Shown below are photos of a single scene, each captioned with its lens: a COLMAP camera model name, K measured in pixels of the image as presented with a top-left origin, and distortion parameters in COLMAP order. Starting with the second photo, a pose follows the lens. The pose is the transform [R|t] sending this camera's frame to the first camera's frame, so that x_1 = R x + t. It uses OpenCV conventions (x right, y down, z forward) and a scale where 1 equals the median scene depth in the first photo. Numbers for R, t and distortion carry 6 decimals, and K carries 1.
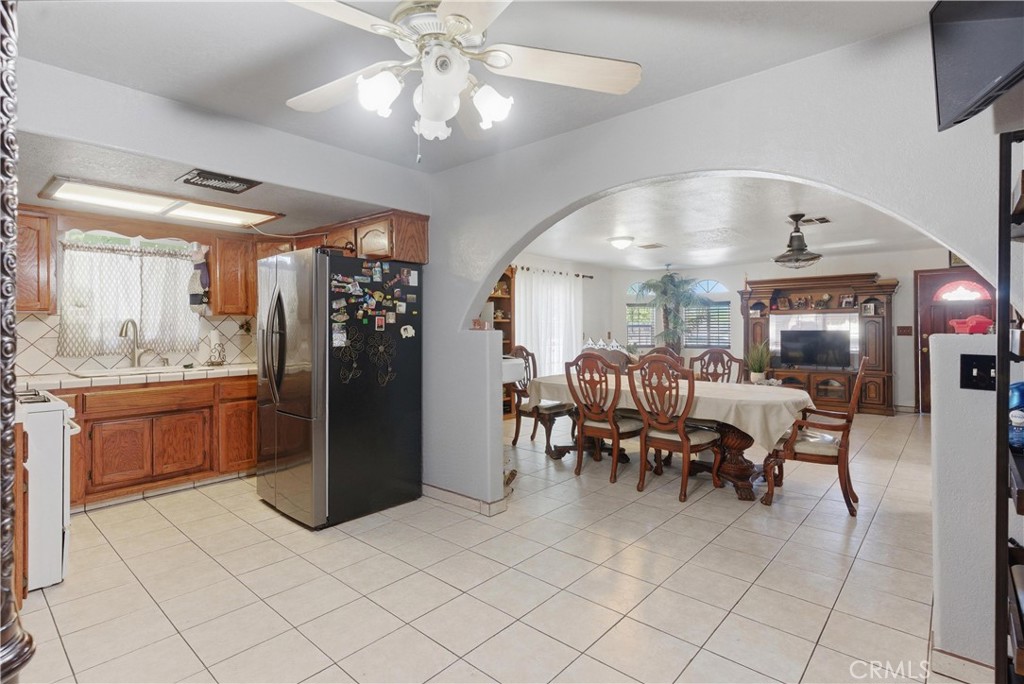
lens RADIAL K [[499.8, 0, 512.1], [0, 499.8, 326.0], [0, 0, 1]] dist [-0.001526, -0.000440]
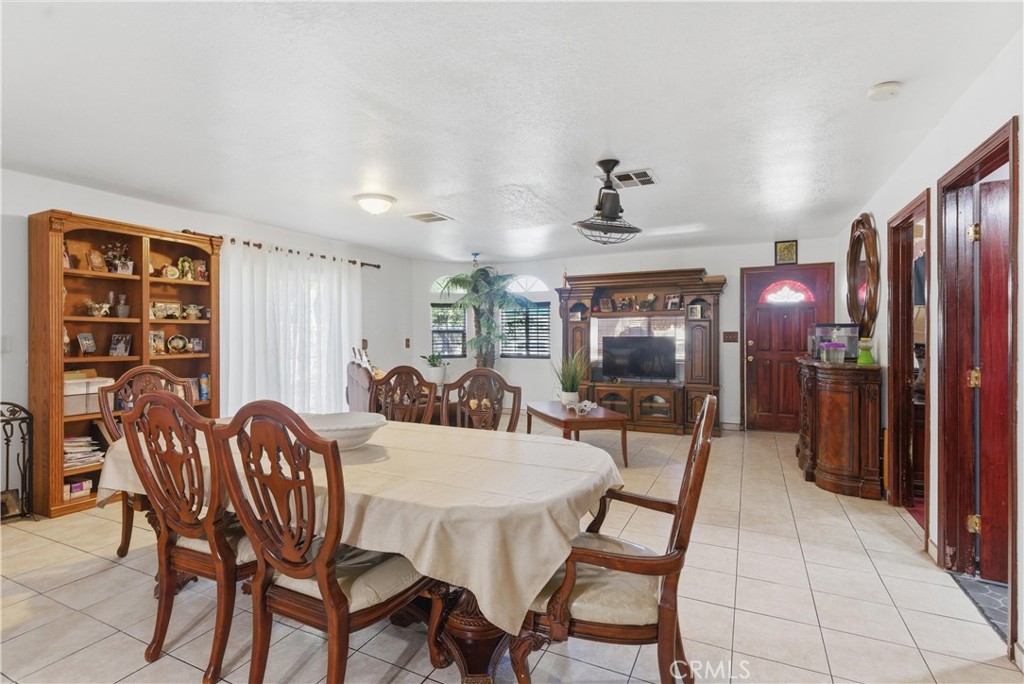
lens RADIAL K [[497.1, 0, 508.0], [0, 497.1, 337.4], [0, 0, 1]] dist [0.000897, -0.000033]
pose [[0.962779, -0.001393, 0.270287, 0.169244], [-0.001752, 0.999934, 0.011392, 0.000747], [-0.270285, -0.011442, 0.962712, 0.256051]]
